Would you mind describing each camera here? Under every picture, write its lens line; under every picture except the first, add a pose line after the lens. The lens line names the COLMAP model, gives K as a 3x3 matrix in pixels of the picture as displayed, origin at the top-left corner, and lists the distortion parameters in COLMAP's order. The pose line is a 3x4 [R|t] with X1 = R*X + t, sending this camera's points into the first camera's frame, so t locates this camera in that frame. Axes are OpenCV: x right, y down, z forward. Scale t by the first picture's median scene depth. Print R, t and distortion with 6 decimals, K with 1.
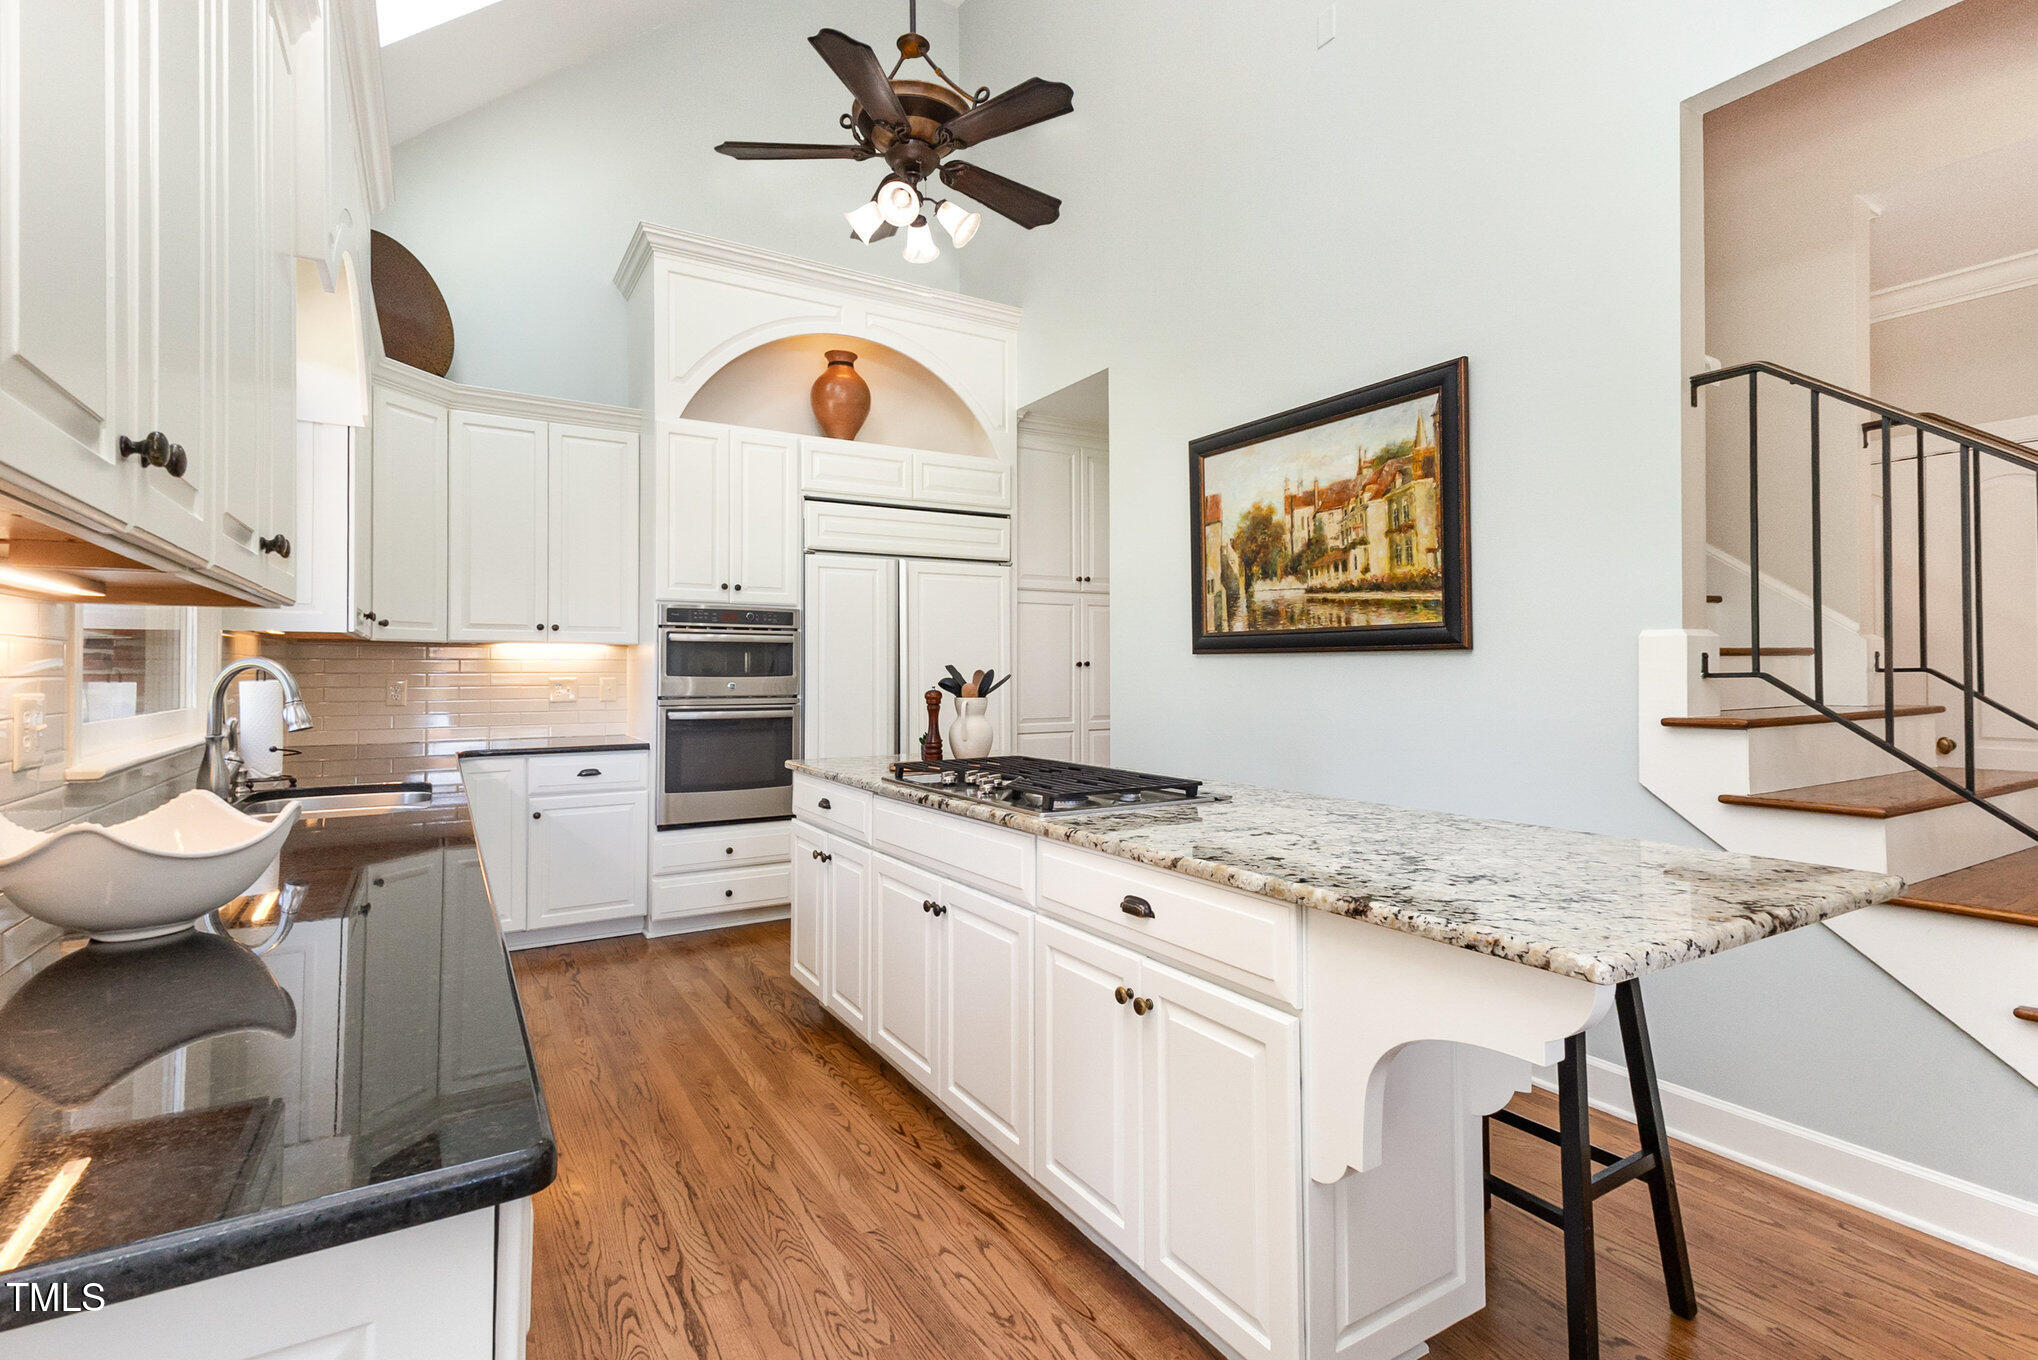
lens RADIAL K [[943.0, 0, 1018.1], [0, 943.0, 662.0], [0, 0, 1]] dist [0.003195, 0.000137]
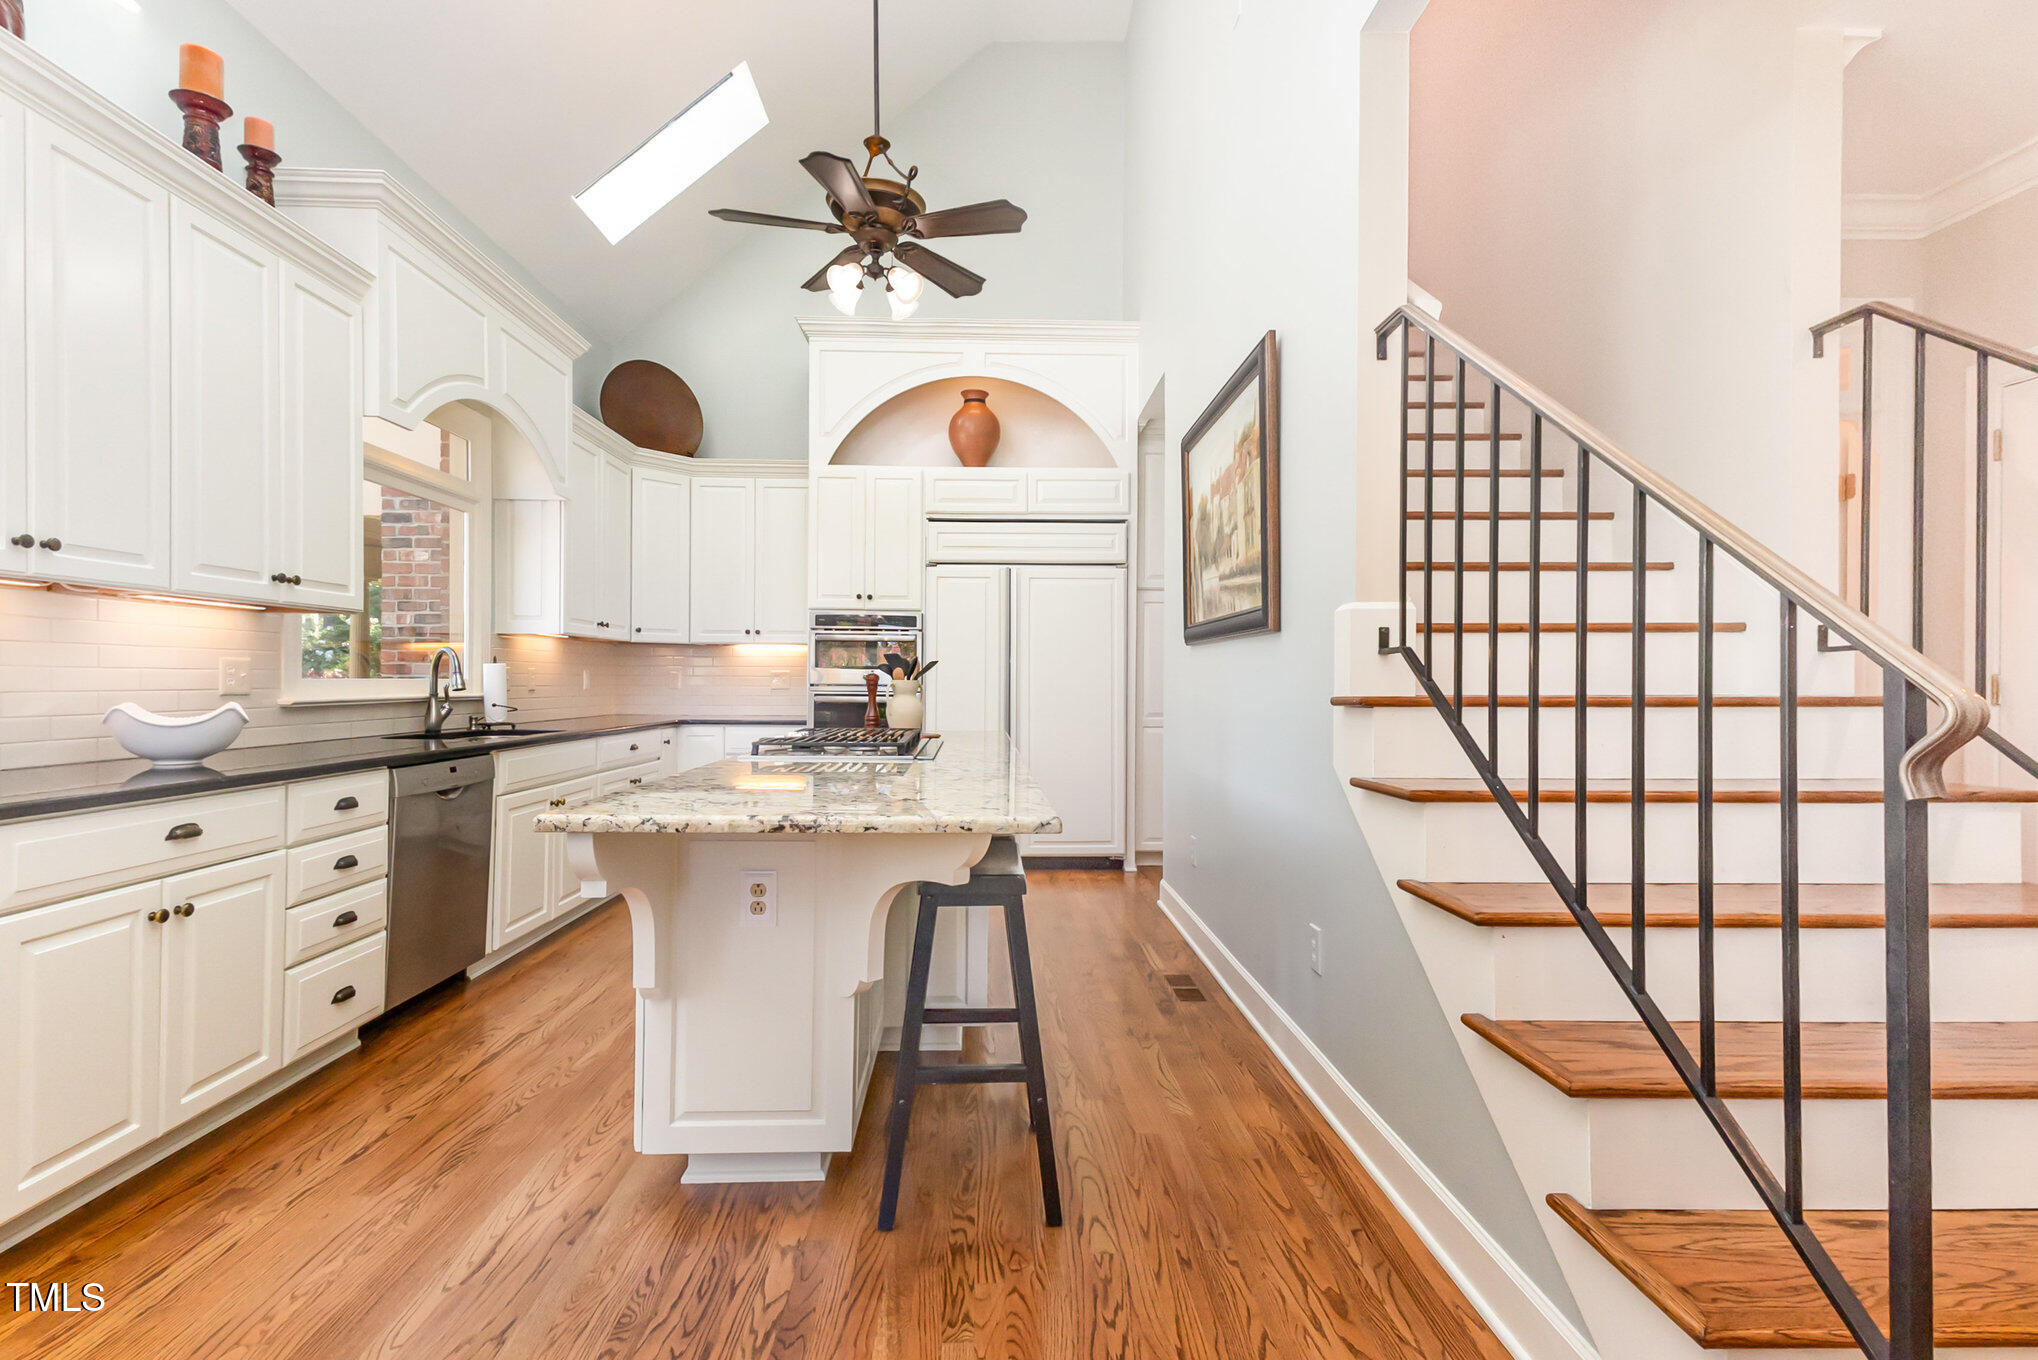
lens RADIAL K [[953.5, 0, 1020.8], [0, 953.5, 683.1], [0, 0, 1]] dist [0.011917, -0.000154]
pose [[0.870082, 0.007307, -0.492854, 0.501270], [-0.002030, 0.999935, 0.011242, 0.019888], [0.492904, -0.008781, 0.870040, 0.008614]]
